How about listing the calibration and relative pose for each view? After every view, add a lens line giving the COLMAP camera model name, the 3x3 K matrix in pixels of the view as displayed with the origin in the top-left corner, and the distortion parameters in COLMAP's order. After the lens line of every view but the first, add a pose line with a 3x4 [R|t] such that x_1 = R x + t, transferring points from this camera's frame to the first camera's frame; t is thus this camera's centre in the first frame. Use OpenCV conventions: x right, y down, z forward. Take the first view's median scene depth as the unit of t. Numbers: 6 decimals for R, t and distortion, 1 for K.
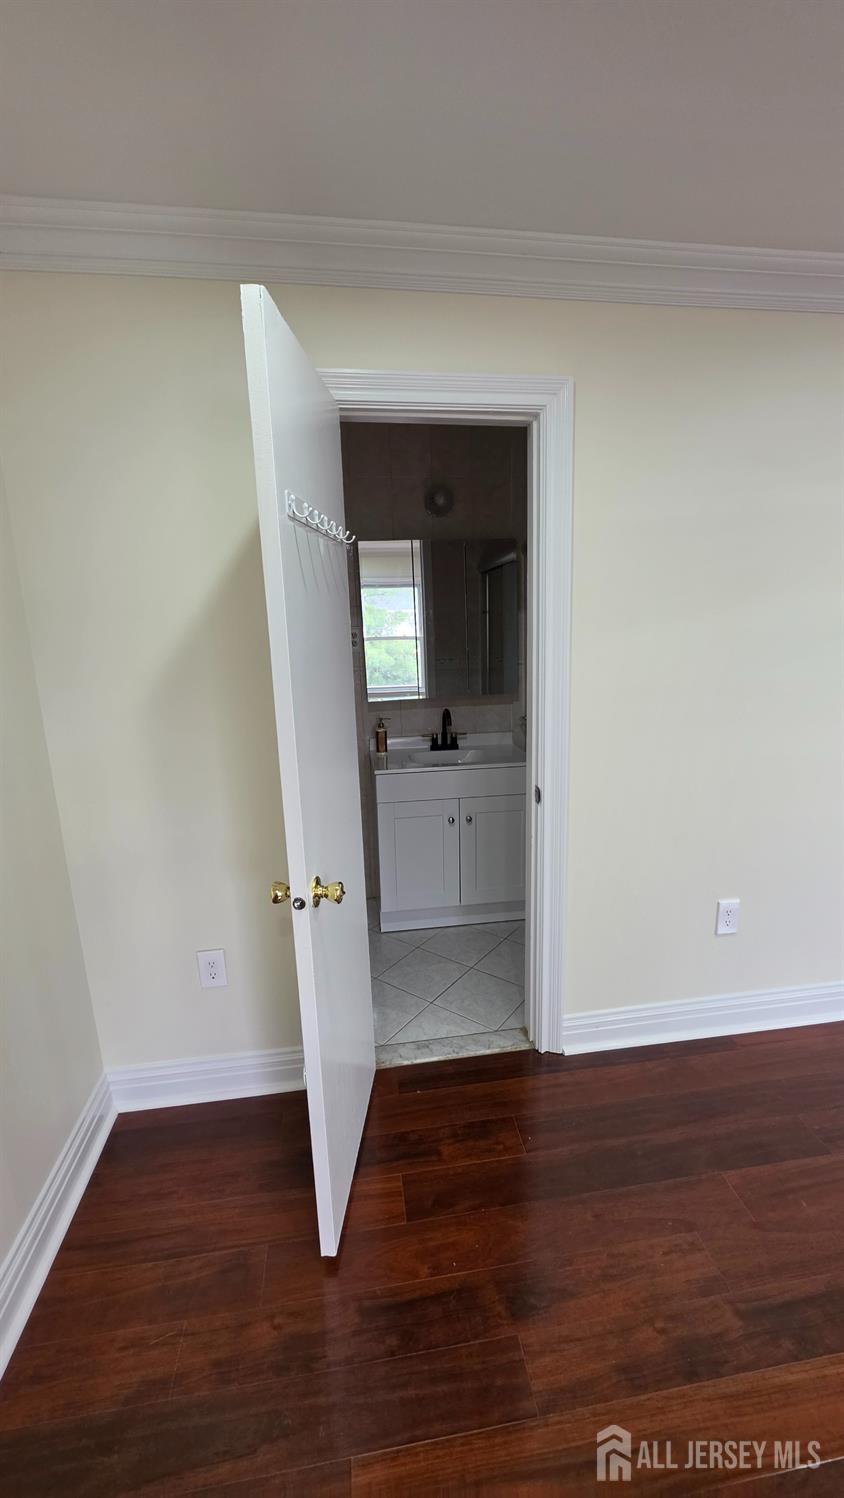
lens RADIAL K [[599.5, 0, 429.4], [0, 599.5, 746.5], [0, 0, 1]] dist [-0.002678, -0.000133]
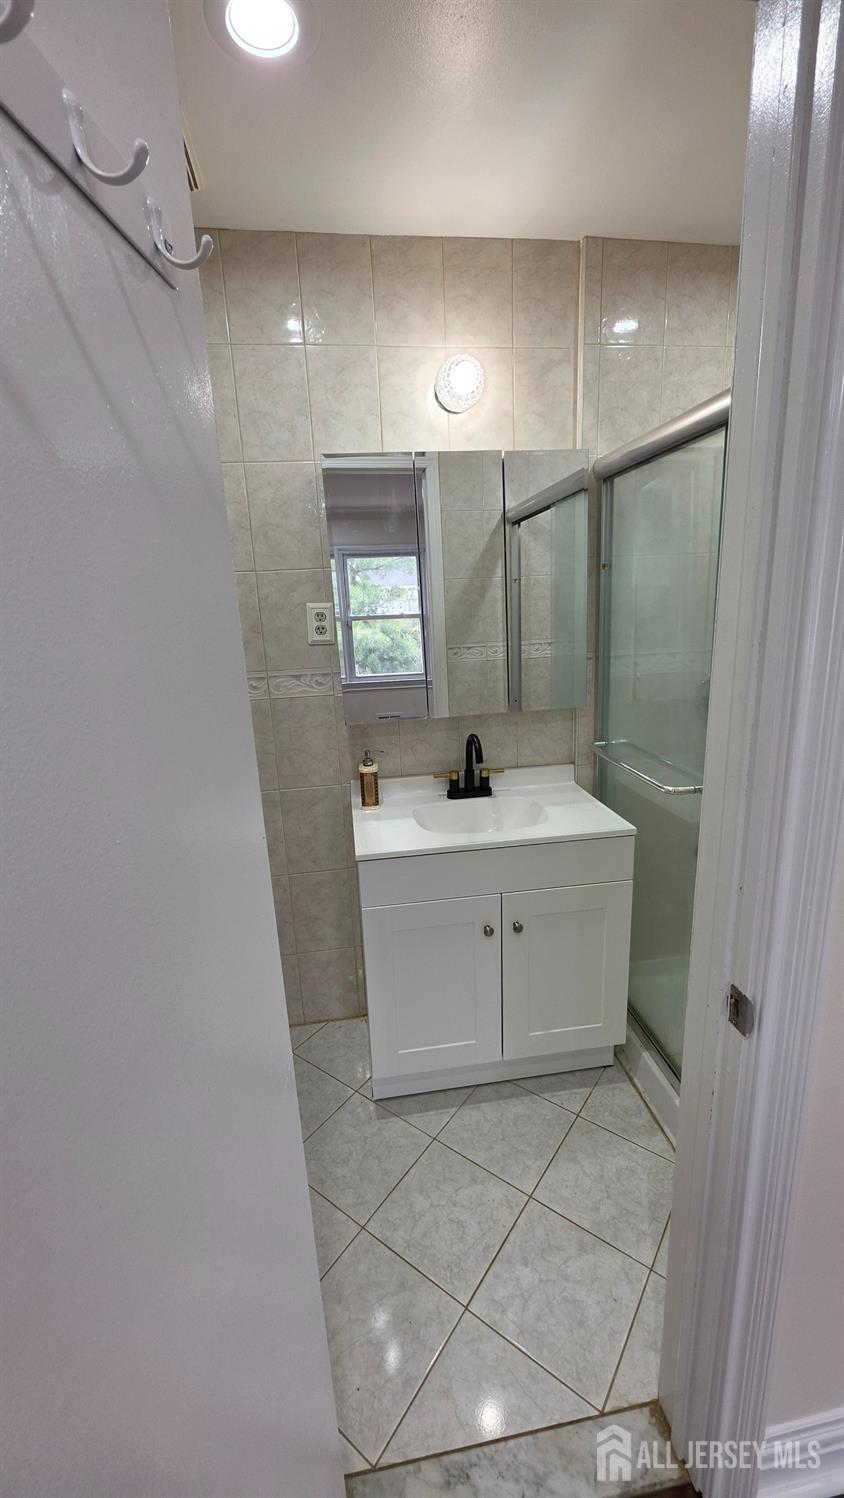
lens RADIAL K [[599.5, 0, 429.4], [0, 599.5, 746.5], [0, 0, 1]] dist [-0.002678, -0.000133]
pose [[0.999886, -0.015010, 0.001669, -0.016483], [0.014939, 0.999212, 0.036769, -0.067723], [-0.002219, -0.036740, 0.999322, 0.353878]]
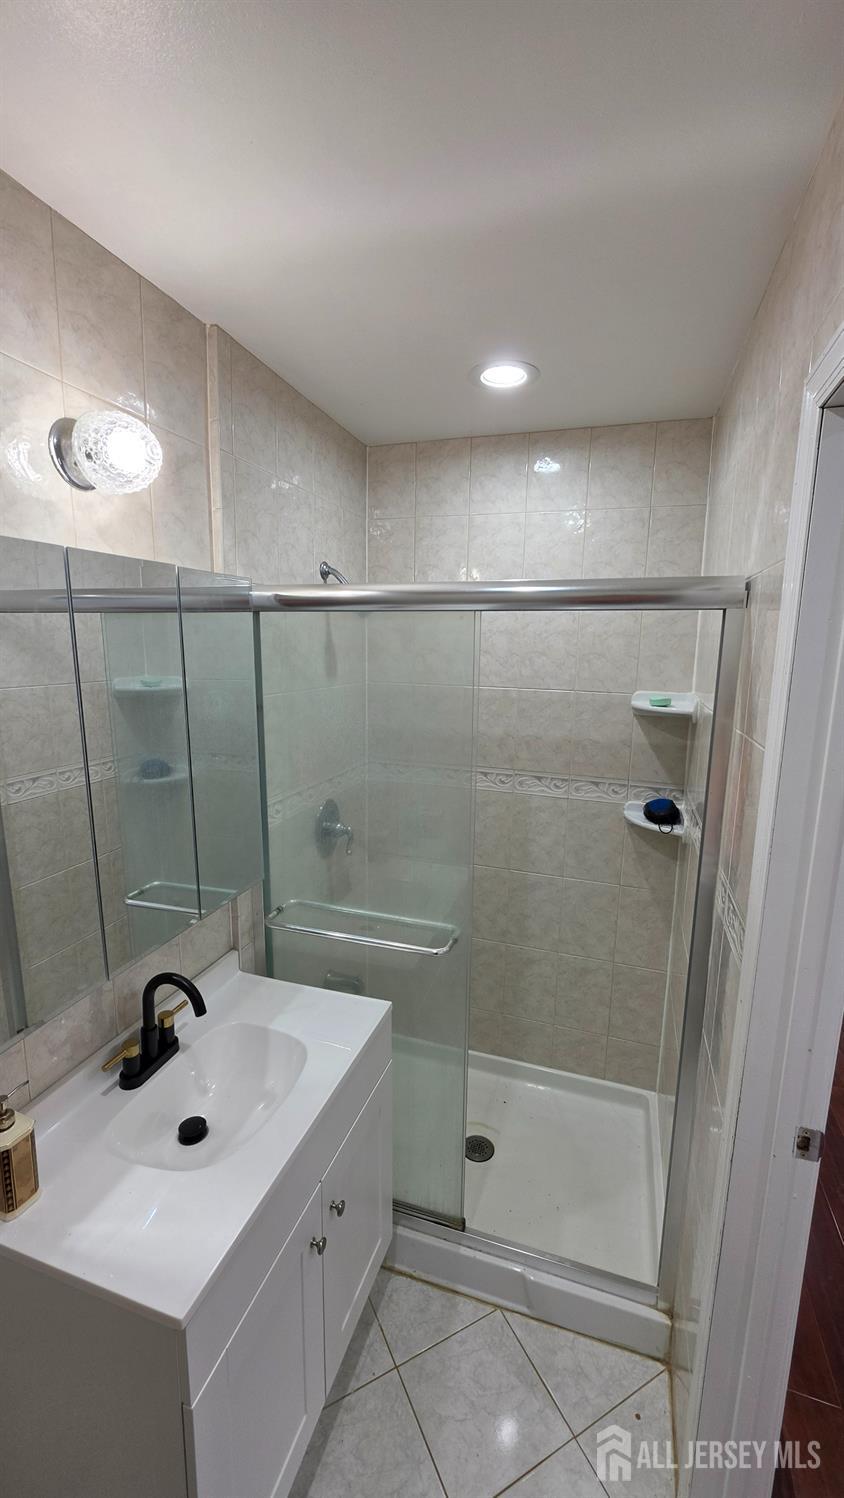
lens RADIAL K [[599.5, 0, 429.4], [0, 599.5, 746.5], [0, 0, 1]] dist [-0.002678, -0.000133]
pose [[0.442531, -0.118231, 0.888925, -0.219271], [0.157073, 0.986165, 0.052969, -0.193721], [-0.882890, 0.116186, 0.454980, 0.598484]]
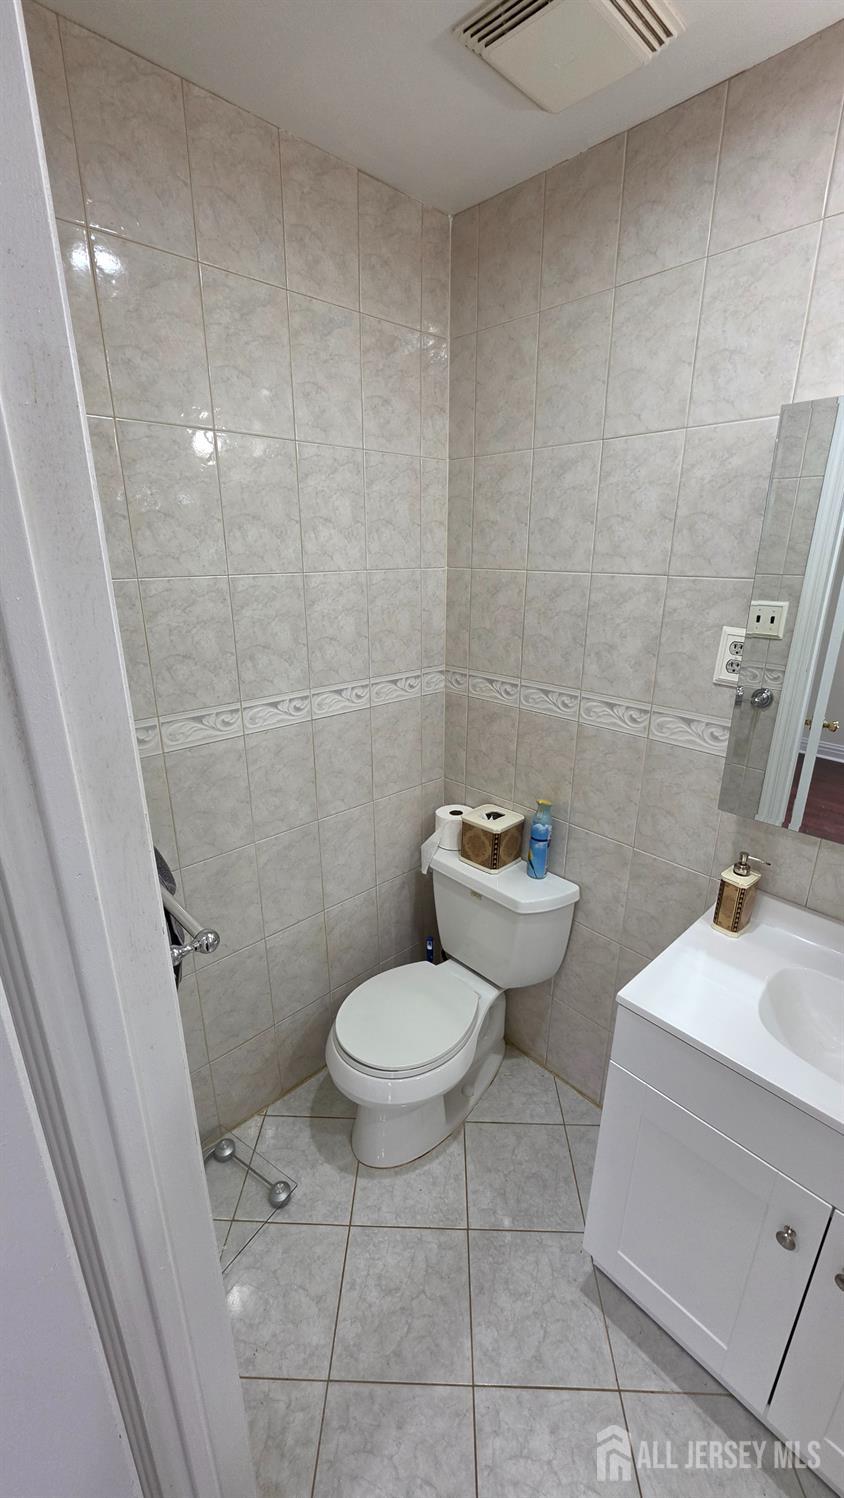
lens RADIAL K [[608.6, 0, 422.1], [0, 608.6, 745.7], [0, 0, 1]] dist [0.001436, 0.000434]
pose [[0.573633, 0.287570, -0.766974, 0.088898], [-0.181741, 0.957692, 0.223150, -0.161524], [0.798696, 0.011384, 0.601627, 0.520338]]
